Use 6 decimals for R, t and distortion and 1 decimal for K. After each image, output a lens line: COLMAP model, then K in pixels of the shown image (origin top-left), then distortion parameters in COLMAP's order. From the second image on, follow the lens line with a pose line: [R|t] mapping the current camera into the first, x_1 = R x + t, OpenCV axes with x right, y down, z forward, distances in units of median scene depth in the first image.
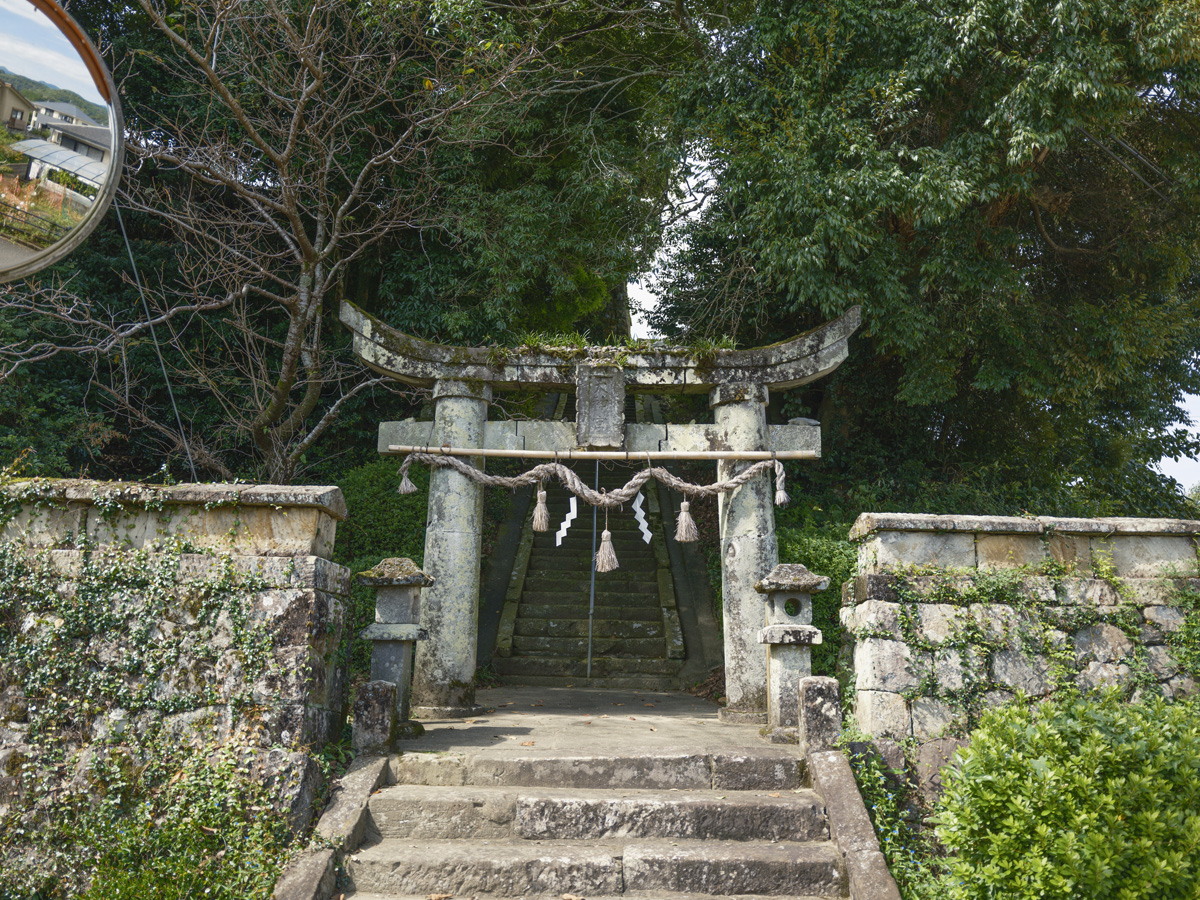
lens RADIAL K [[930.6, 0, 603.3], [0, 930.6, 452.7], [0, 0, 1]] dist [-0.037054, 0.010733]
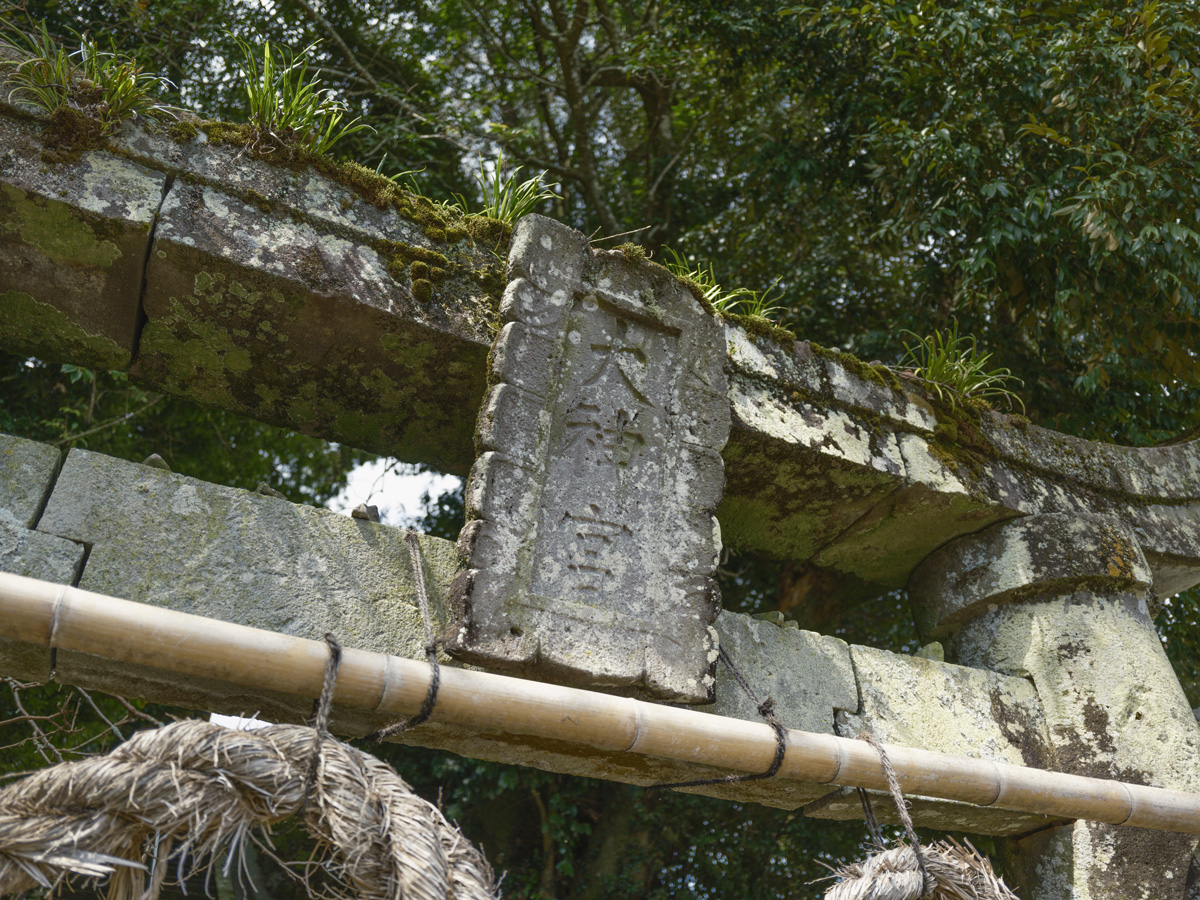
lens RADIAL K [[930.6, 0, 595.2], [0, 930.6, 450.0], [0, 0, 1]] dist [-0.037054, 0.010733]
pose [[0.897218, 0.249825, 0.364124, -0.088767], [-0.047079, 0.873998, -0.483644, 0.045202], [-0.439070, 0.416792, 0.795929, 1.069242]]
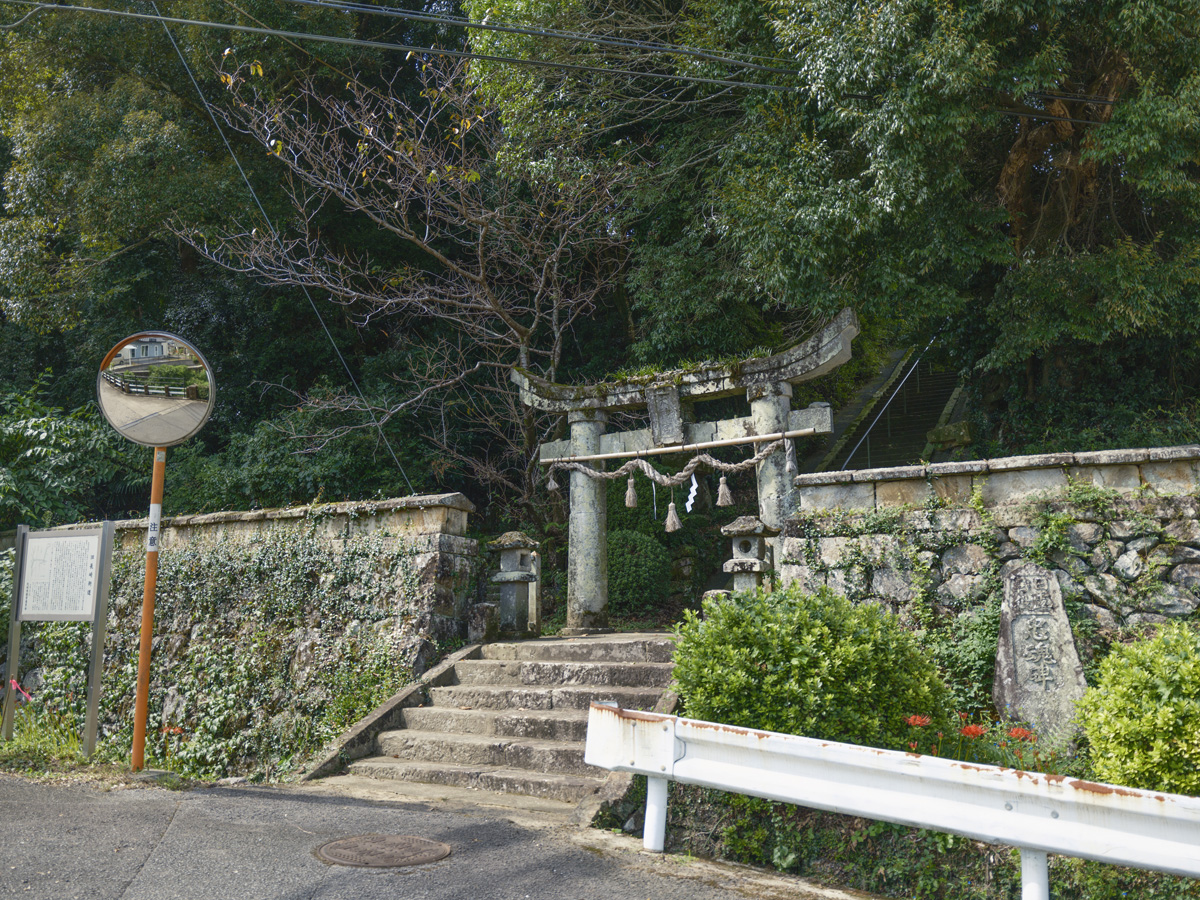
lens RADIAL K [[930.6, 0, 594.7], [0, 930.6, 447.7], [0, 0, 1]] dist [-0.037054, 0.010733]
pose [[0.863453, -0.115513, -0.491026, 0.735370], [0.121077, 0.992430, -0.020559, 0.018533], [0.489684, -0.041700, 0.870902, -0.349999]]
